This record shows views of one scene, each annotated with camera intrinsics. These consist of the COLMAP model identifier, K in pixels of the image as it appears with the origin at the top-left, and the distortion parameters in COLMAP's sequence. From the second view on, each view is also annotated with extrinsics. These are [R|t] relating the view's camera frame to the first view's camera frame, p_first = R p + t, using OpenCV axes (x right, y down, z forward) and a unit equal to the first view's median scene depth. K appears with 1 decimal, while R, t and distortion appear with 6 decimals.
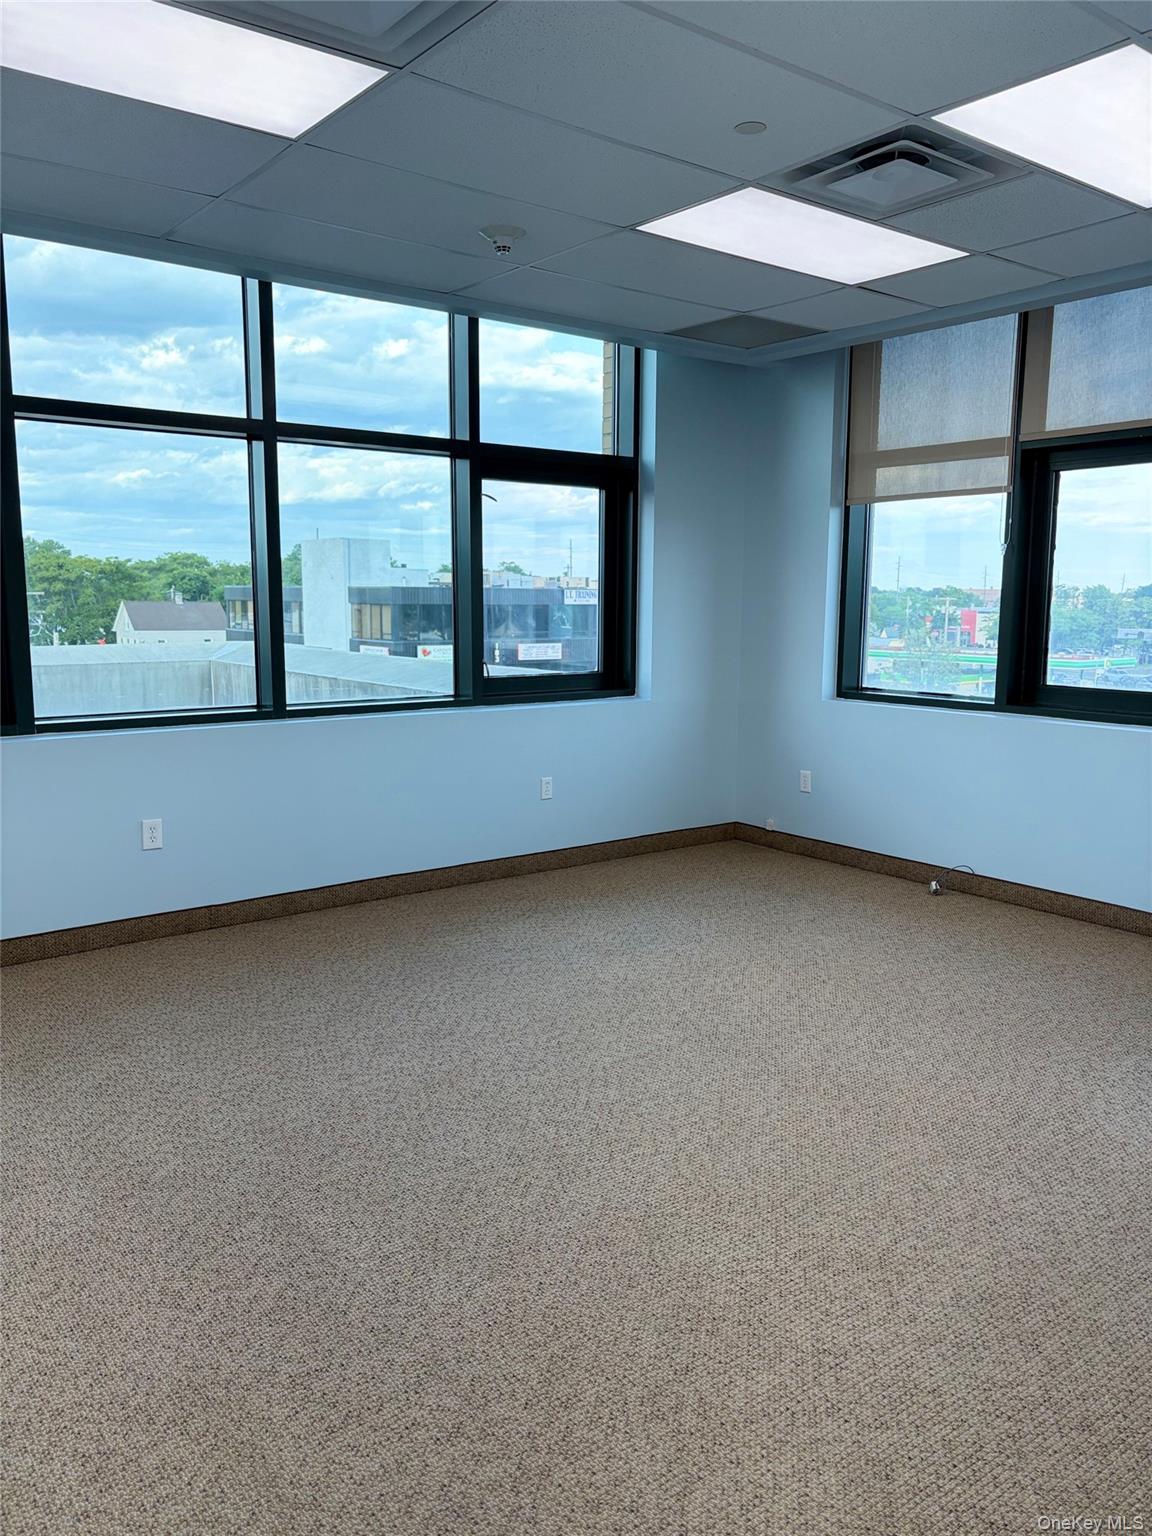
lens RADIAL K [[1167.4, 0, 576.0], [0, 1167.4, 768.0], [0, 0, 1]] dist [0.021374, -0.008156]
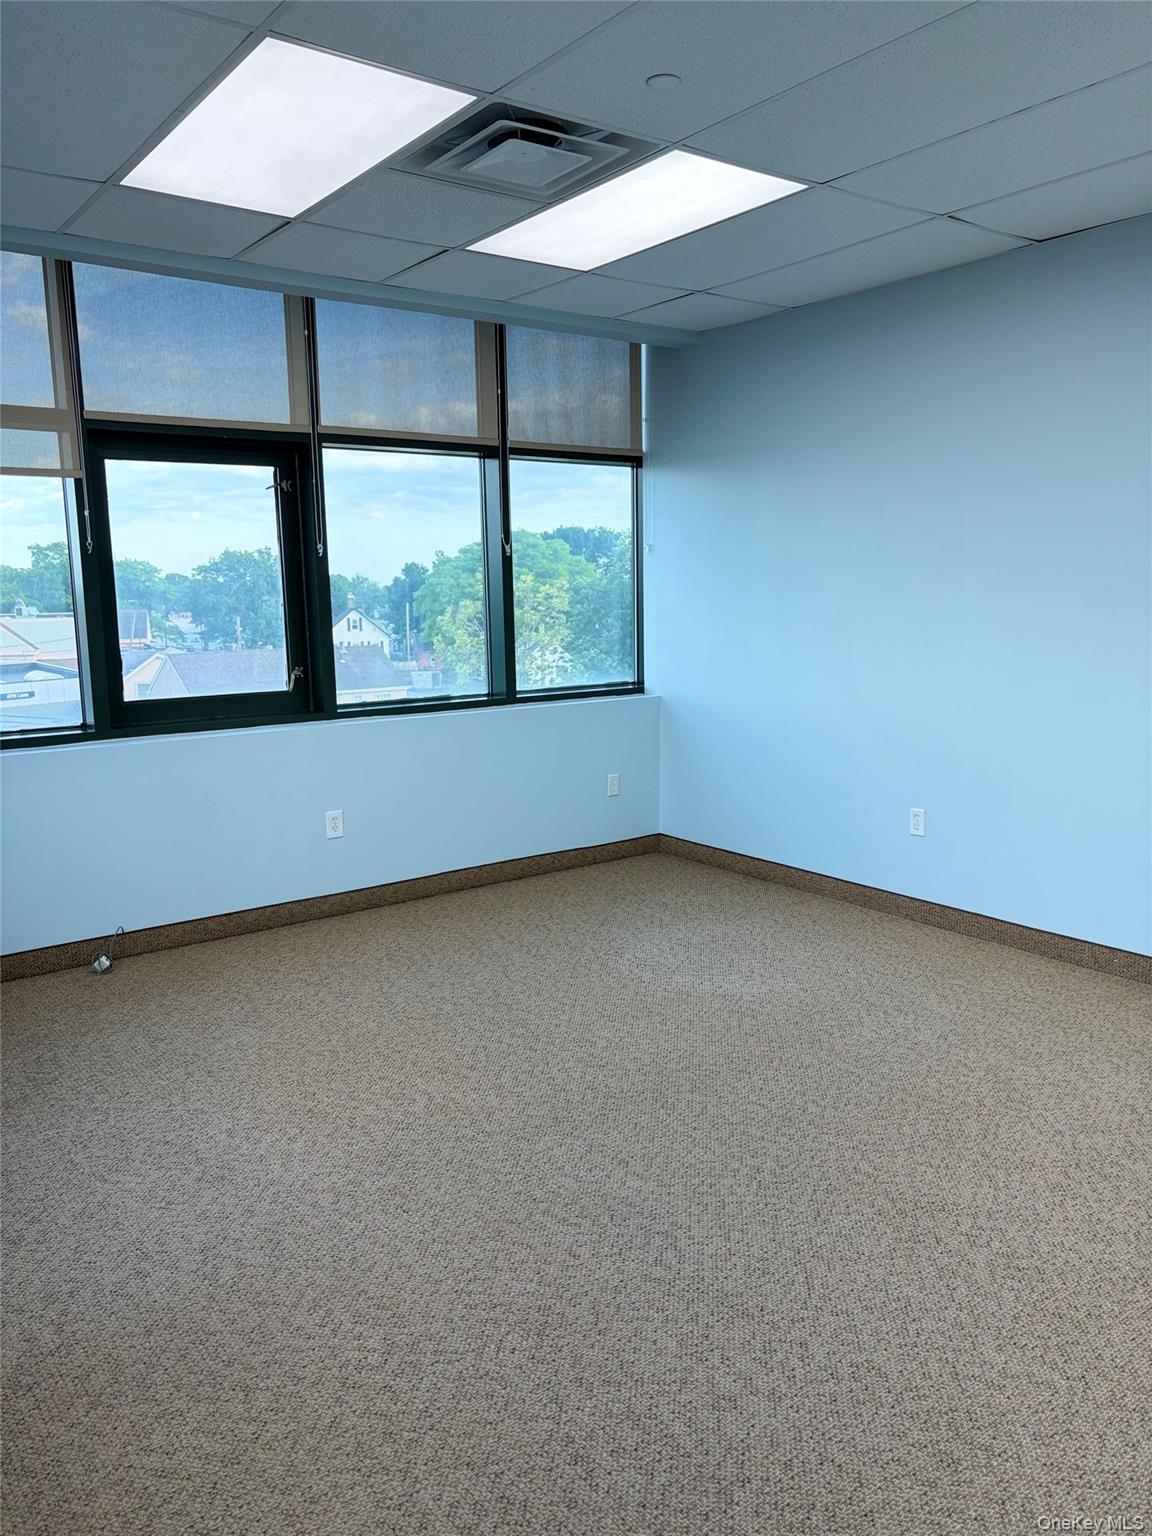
lens RADIAL K [[1167.4, 0, 576.0], [0, 1167.4, 768.0], [0, 0, 1]] dist [0.021374, -0.008156]
pose [[0.015374, -0.164126, 0.986320, -0.502573], [0.166993, 0.973003, 0.159307, -0.112929], [-0.985838, 0.162260, 0.042367, 0.671787]]
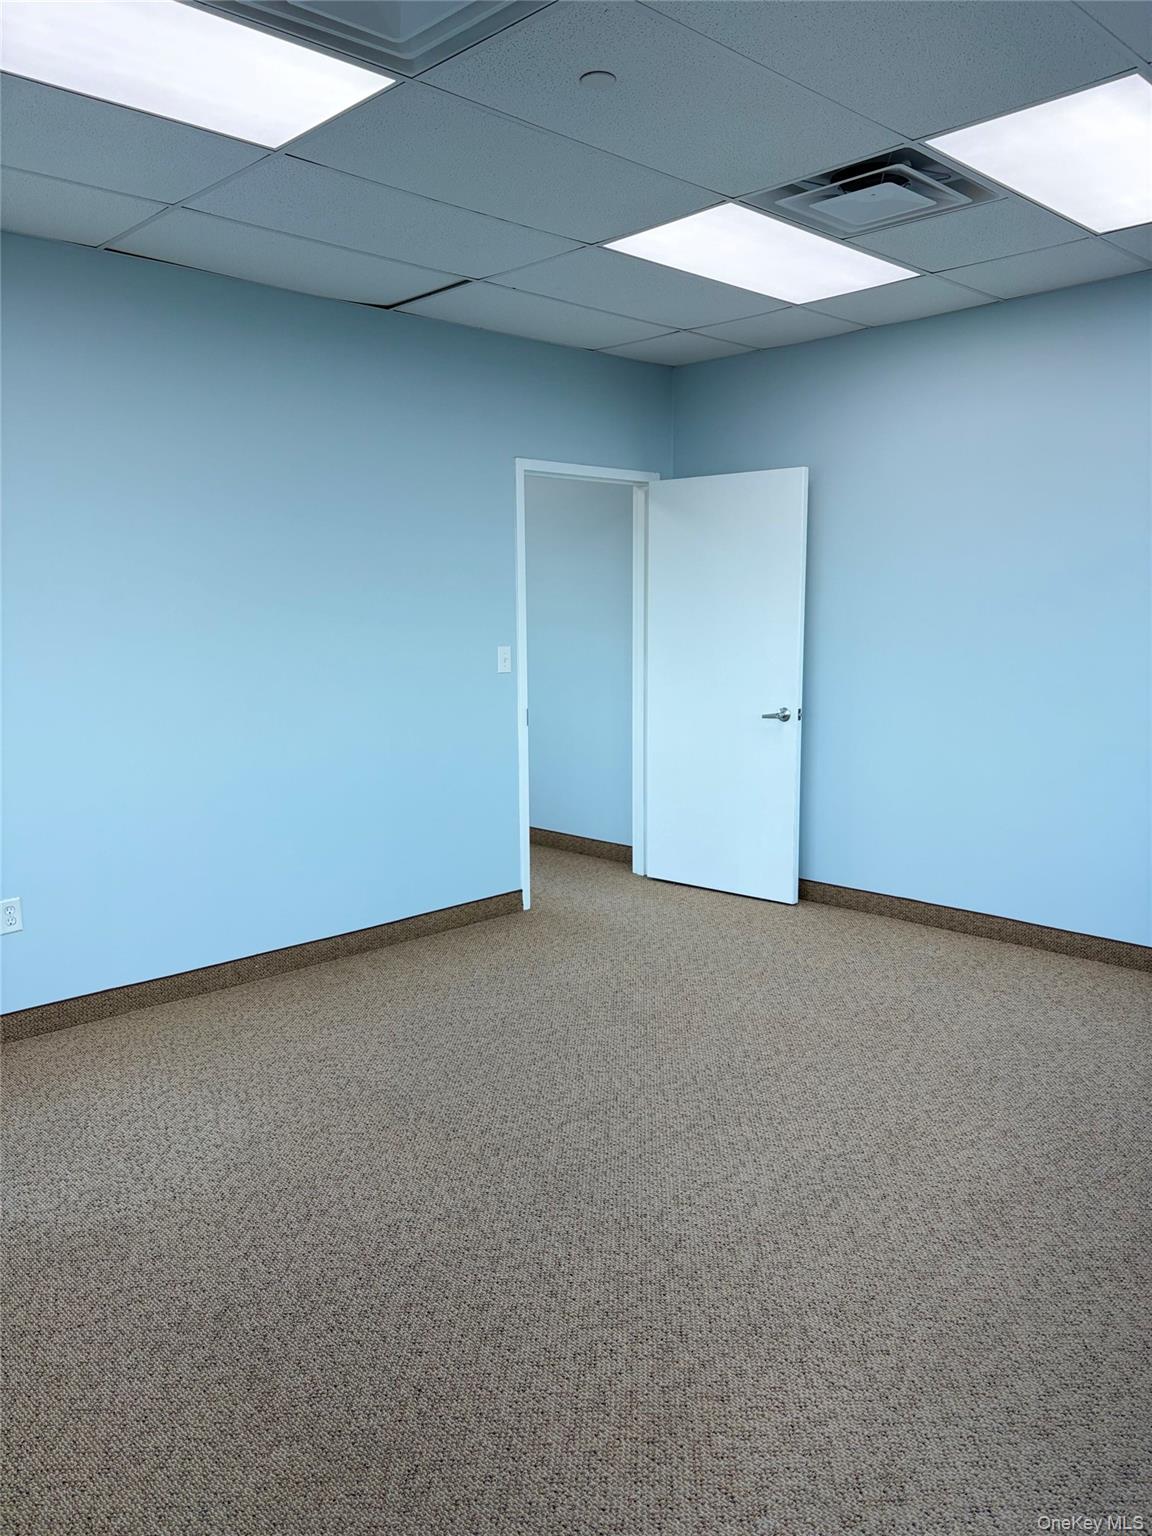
lens RADIAL K [[1167.4, 0, 576.0], [0, 1167.4, 768.0], [0, 0, 1]] dist [0.021374, -0.008156]
pose [[-0.992737, 0.019847, -0.118657, 0.167681], [-0.014895, 0.958431, 0.284934, -0.185042], [0.119379, 0.284632, -0.951175, 1.186424]]
